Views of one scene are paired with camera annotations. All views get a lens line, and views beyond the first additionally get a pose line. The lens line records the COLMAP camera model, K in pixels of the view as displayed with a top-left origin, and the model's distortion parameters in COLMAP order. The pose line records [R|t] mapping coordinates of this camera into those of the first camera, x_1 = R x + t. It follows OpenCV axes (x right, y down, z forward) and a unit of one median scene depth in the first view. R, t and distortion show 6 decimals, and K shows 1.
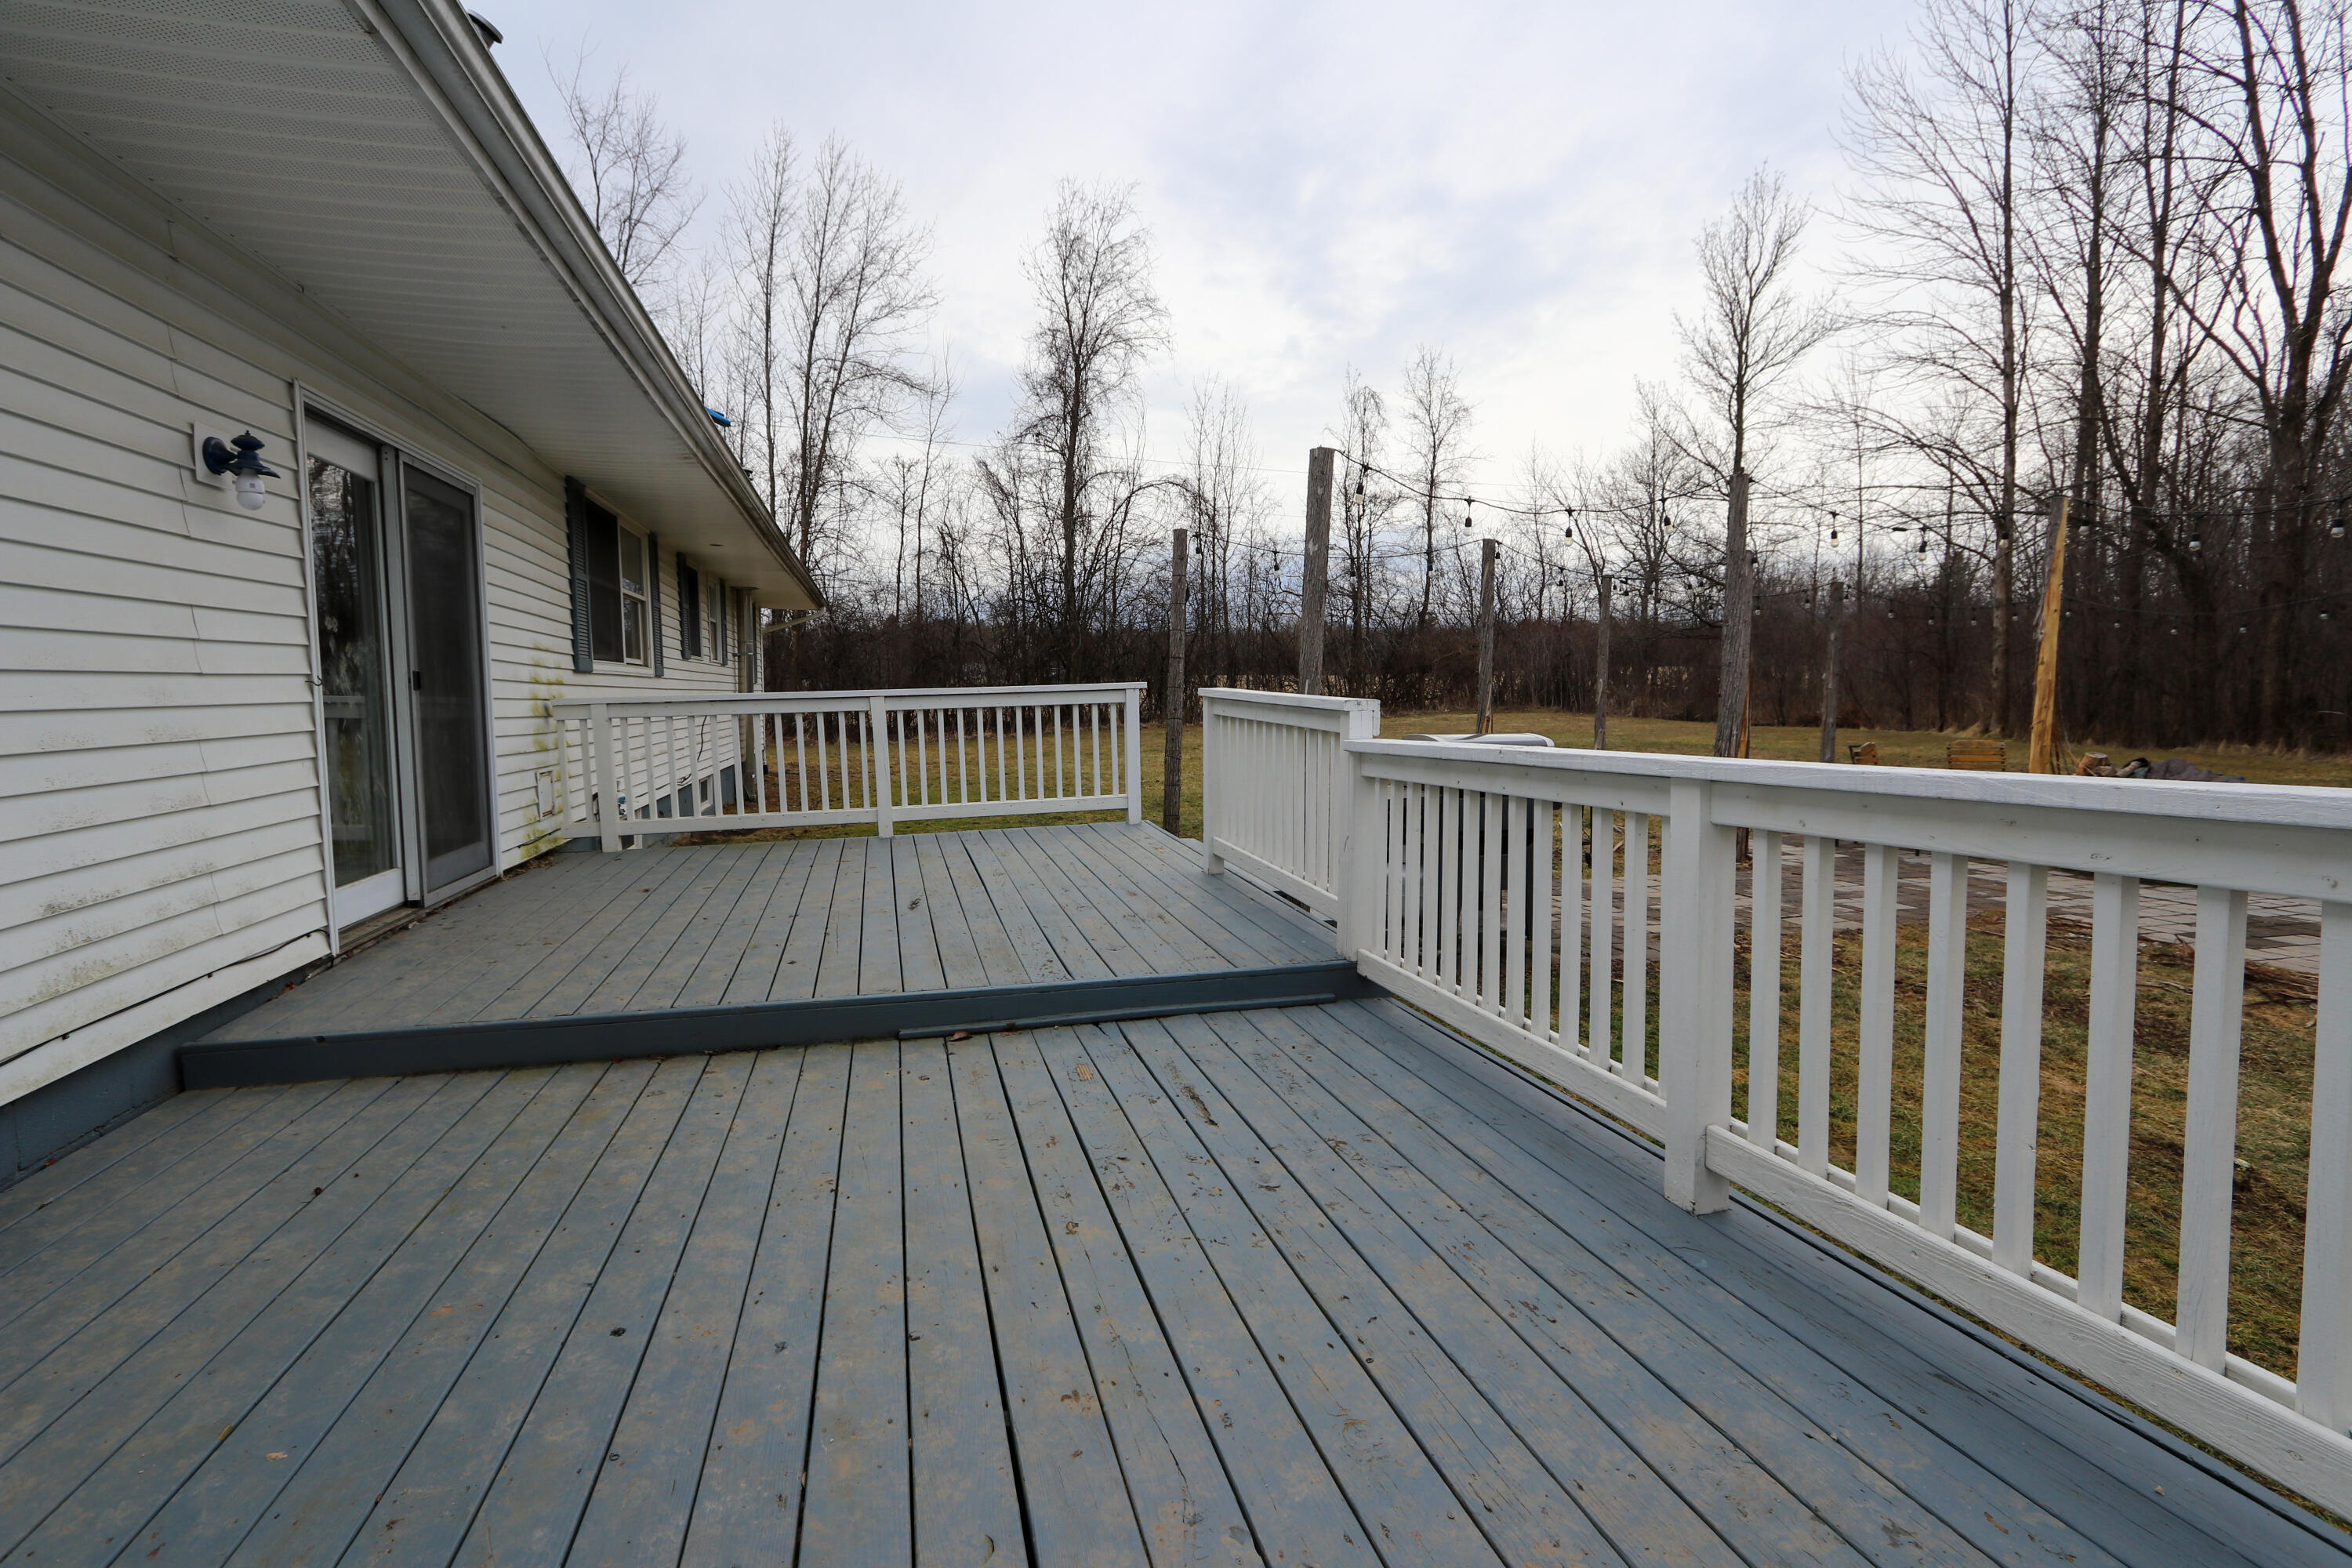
lens RADIAL K [[1079.0, 0, 1169.3], [0, 1079.0, 792.4], [0, 0, 1]] dist [-0.013971, 0.000995]
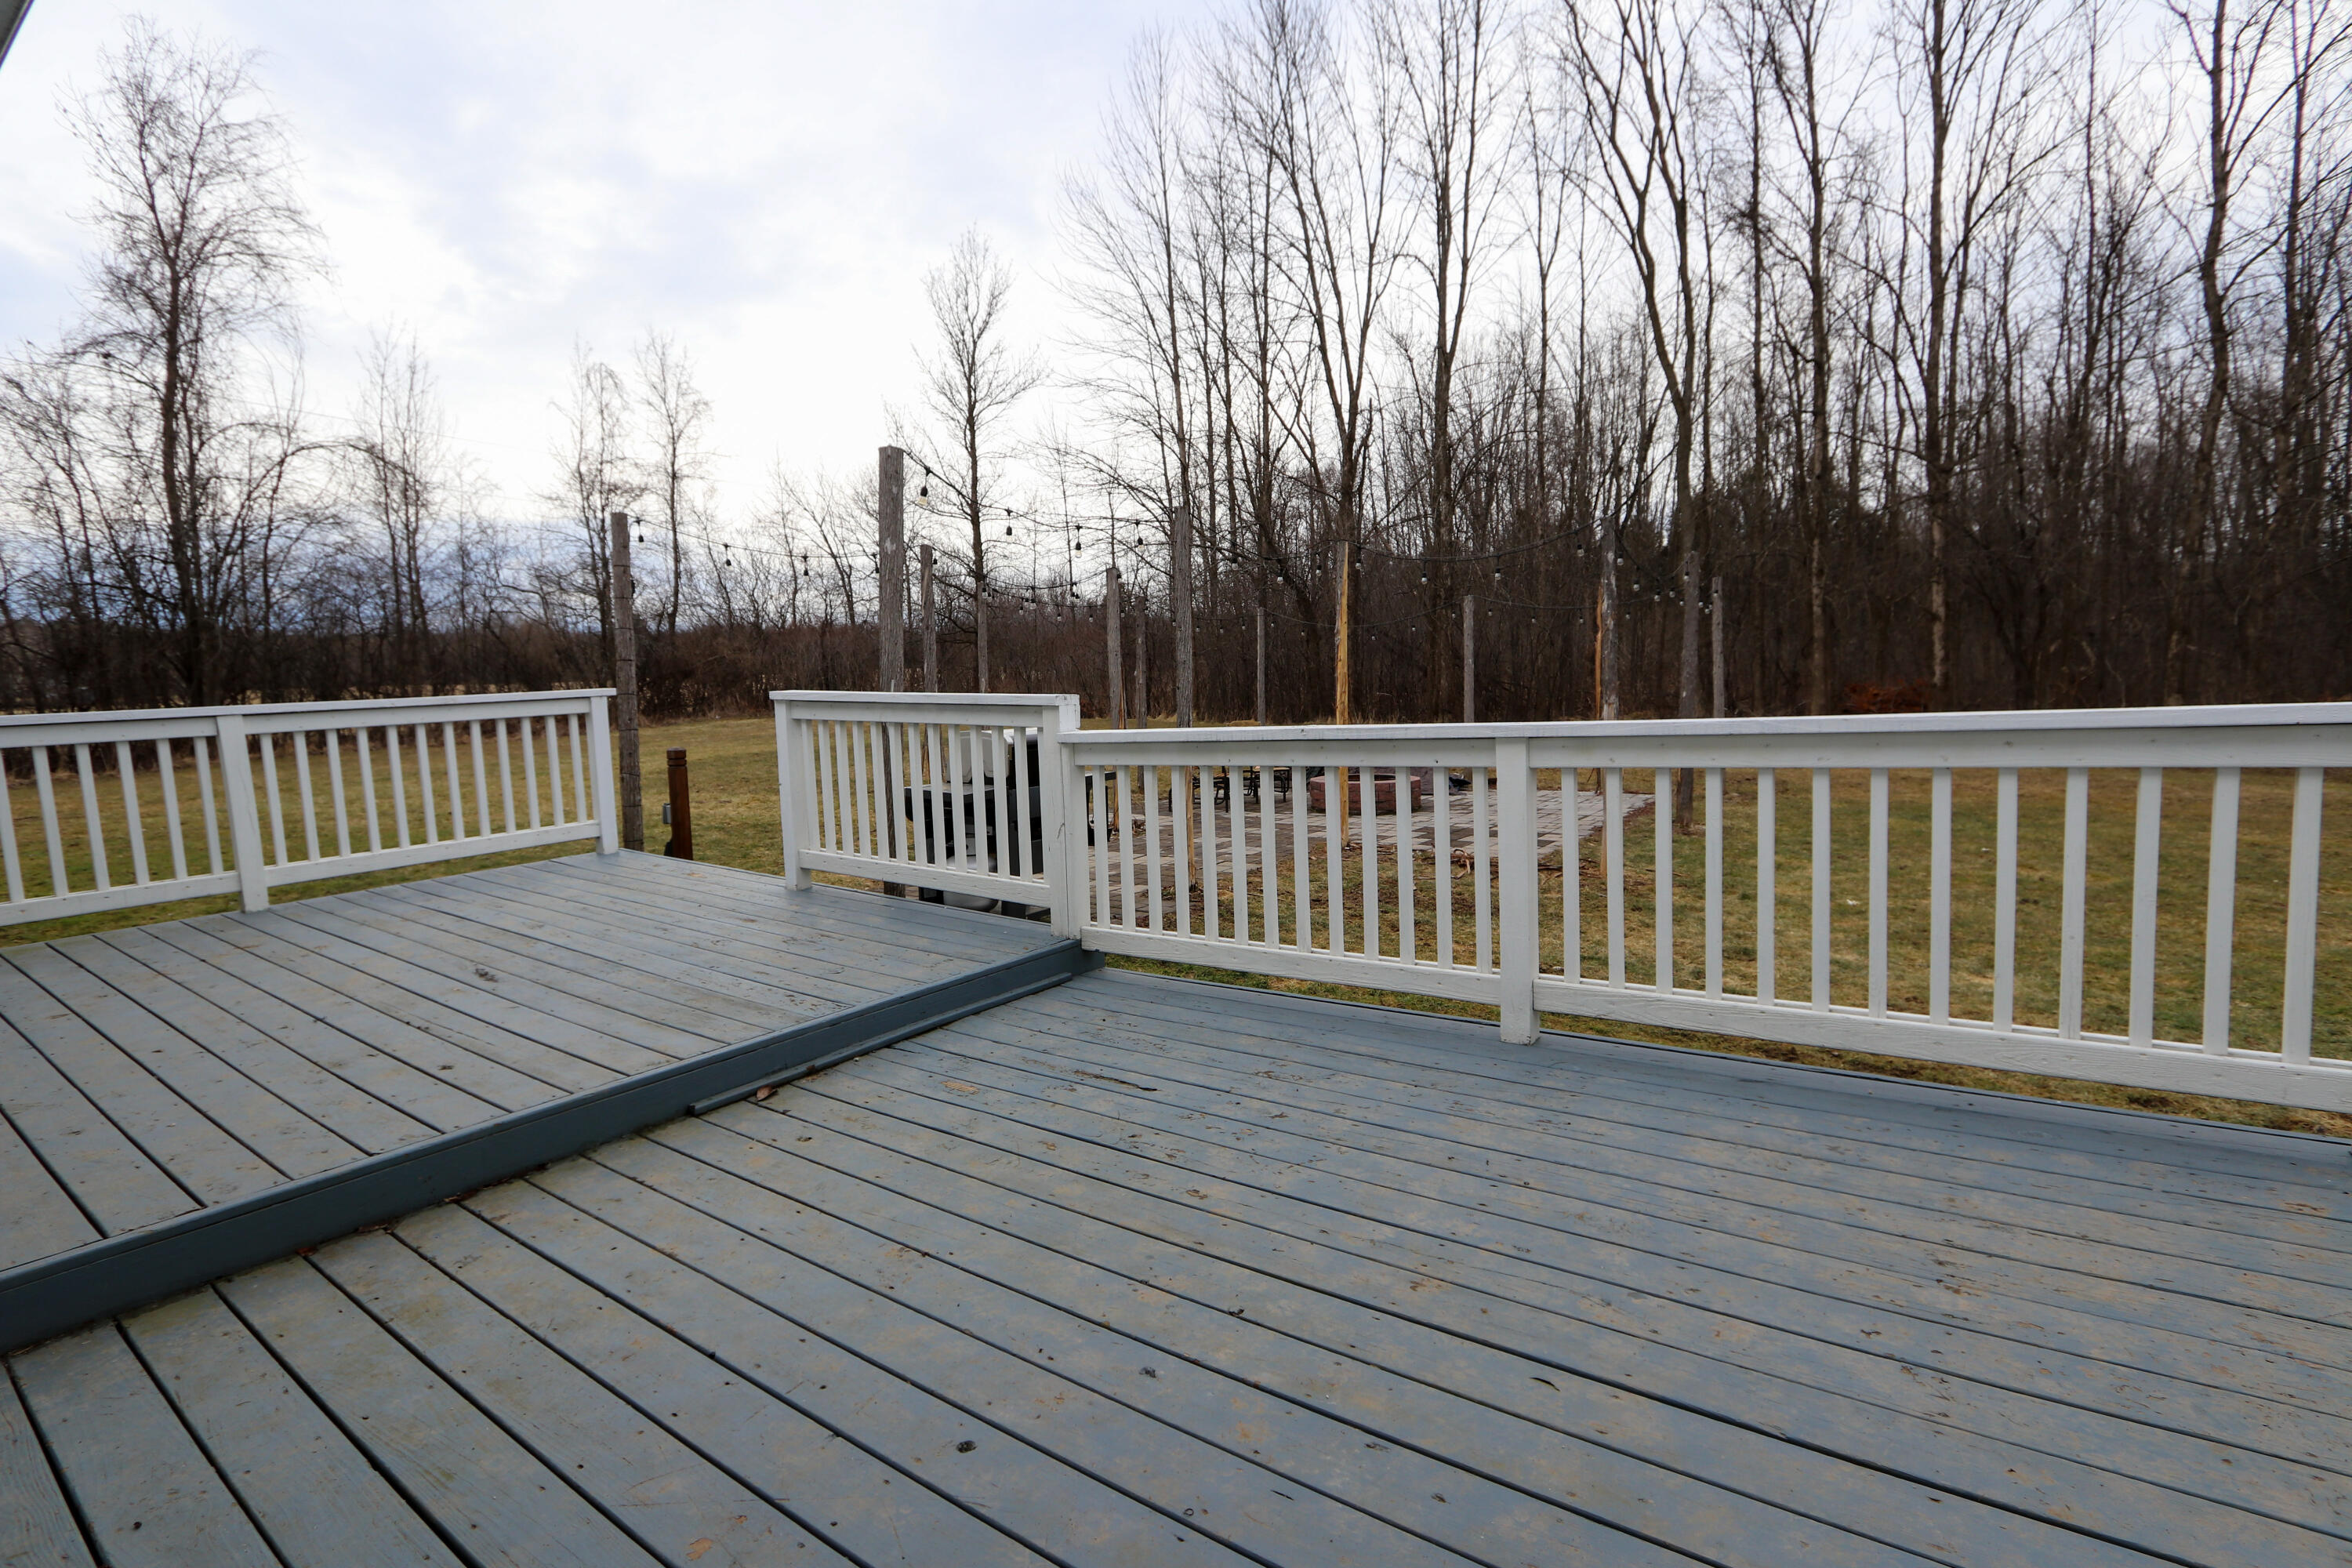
lens RADIAL K [[1079.0, 0, 1180.5], [0, 1079.0, 773.9], [0, 0, 1]] dist [-0.013971, 0.000995]
pose [[0.767978, -0.069724, 0.636669, -0.223430], [0.082788, 0.996524, 0.009271, -0.004174], [-0.635103, 0.045589, 0.771081, 0.055325]]
